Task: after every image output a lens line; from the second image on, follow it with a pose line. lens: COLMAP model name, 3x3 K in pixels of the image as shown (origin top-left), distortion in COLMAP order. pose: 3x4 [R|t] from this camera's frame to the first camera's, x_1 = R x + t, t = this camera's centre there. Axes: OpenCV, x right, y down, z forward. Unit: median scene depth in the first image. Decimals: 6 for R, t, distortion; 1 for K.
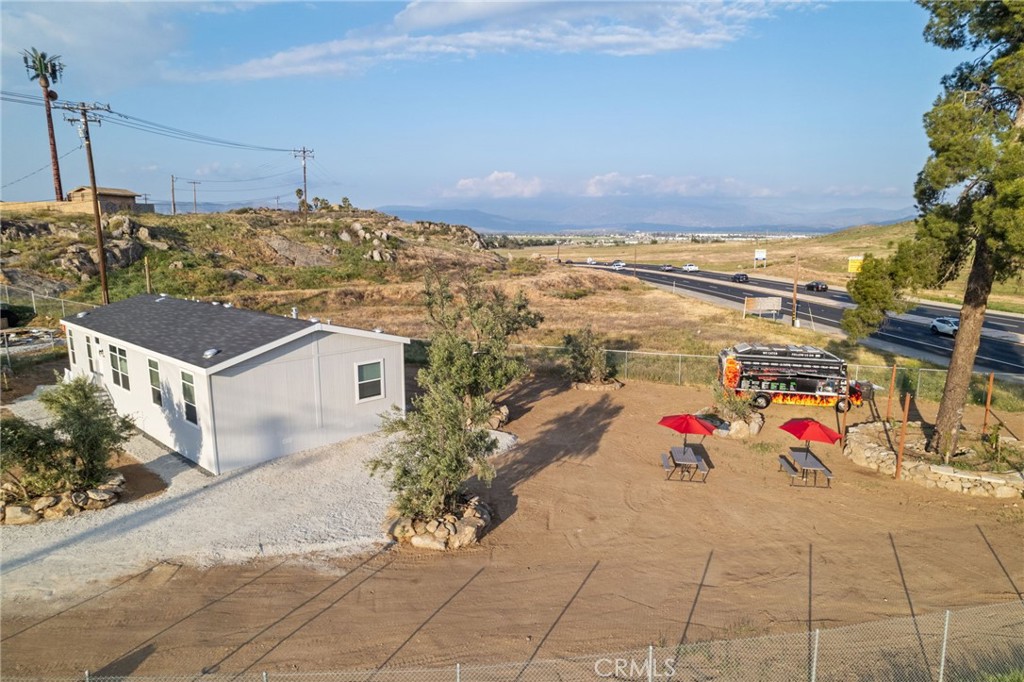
lens RADIAL K [[655.5, 0, 513.1], [0, 655.5, 311.1], [0, 0, 1]] dist [-0.108394, 0.151492]
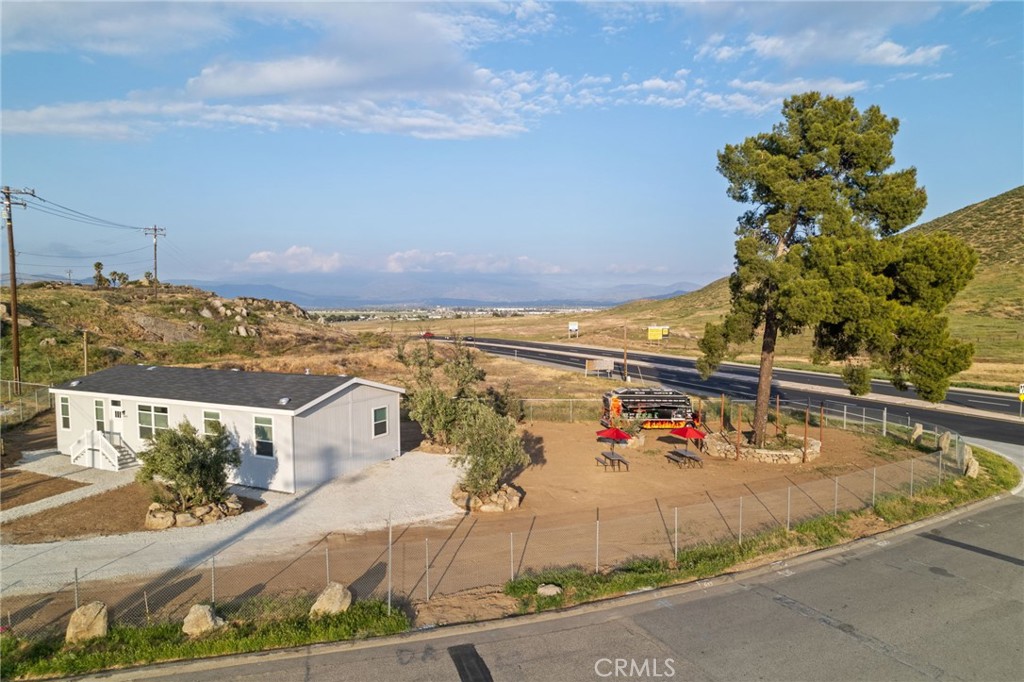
lens RADIAL K [[649.0, 0, 512.0], [0, 649.0, 341.0], [0, 0, 1]] dist [-0.081757, 0.065468]
pose [[0.956323, -0.017538, 0.291786, -0.095285], [0.037286, 0.997363, -0.062256, 0.009662], [-0.289925, 0.070417, 0.954455, -0.094381]]
